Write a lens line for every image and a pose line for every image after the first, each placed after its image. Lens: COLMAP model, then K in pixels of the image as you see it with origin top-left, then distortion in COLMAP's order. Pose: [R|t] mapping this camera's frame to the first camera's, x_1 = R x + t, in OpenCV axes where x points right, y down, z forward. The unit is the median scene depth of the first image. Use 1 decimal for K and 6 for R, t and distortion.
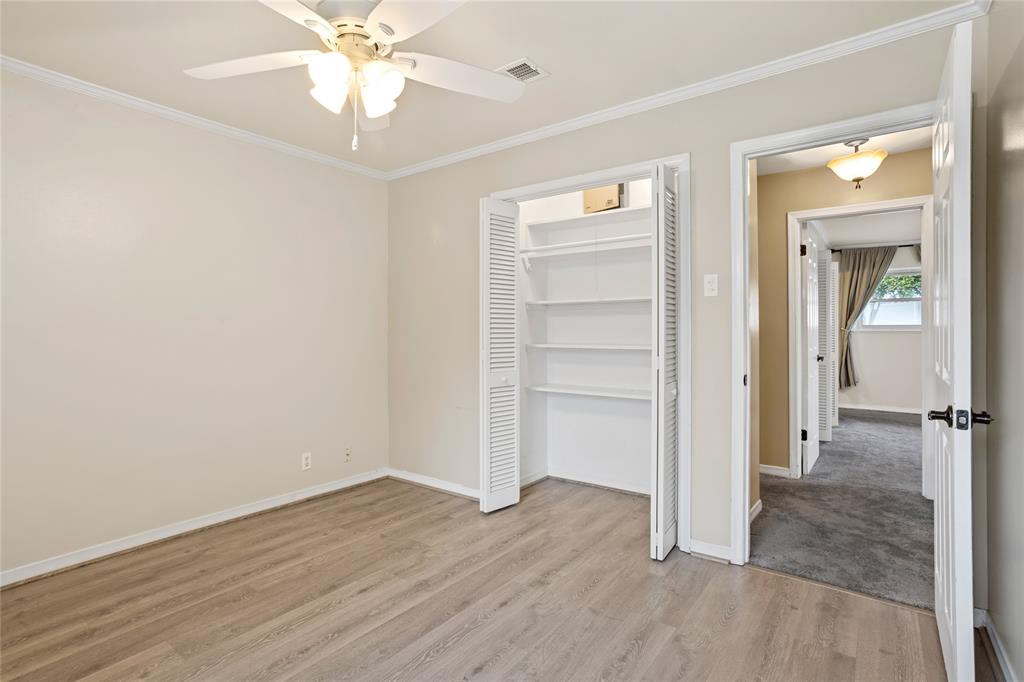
lens RADIAL K [[496.1, 0, 507.6], [0, 496.1, 336.4], [0, 0, 1]] dist [-0.034763, 0.023389]
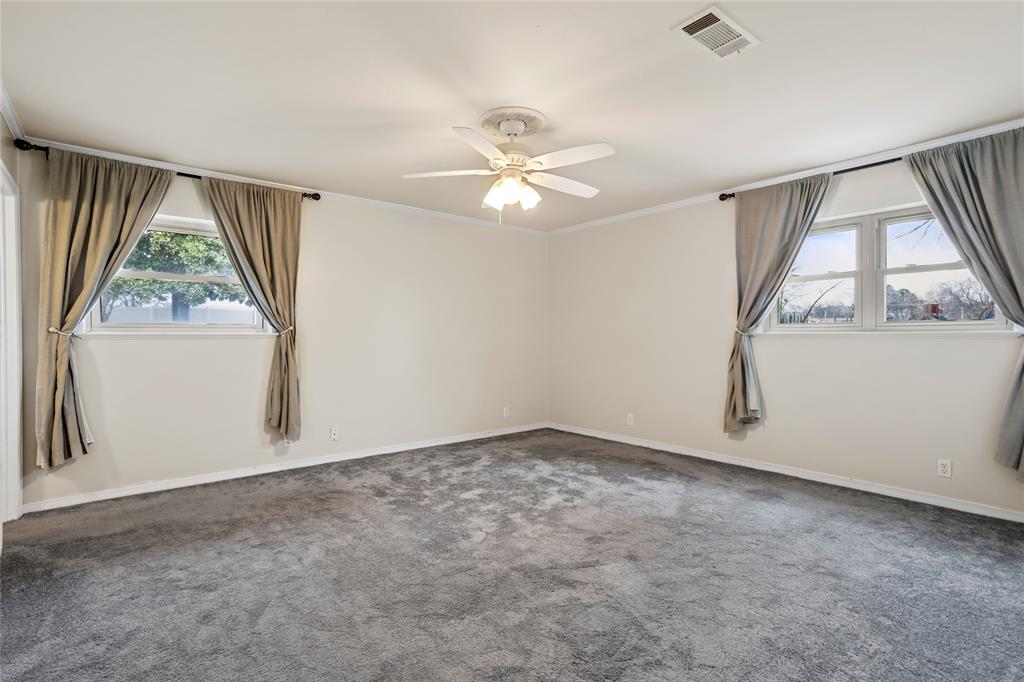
lens RADIAL K [[496.3, 0, 527.0], [0, 496.3, 339.2], [0, 0, 1]] dist [0.019584, 0.000196]
pose [[0.227062, 0.001434, 0.973879, 0.402474], [0.005295, 0.999982, -0.002707, -0.004596], [-0.973866, 0.005772, 0.227050, 0.574230]]
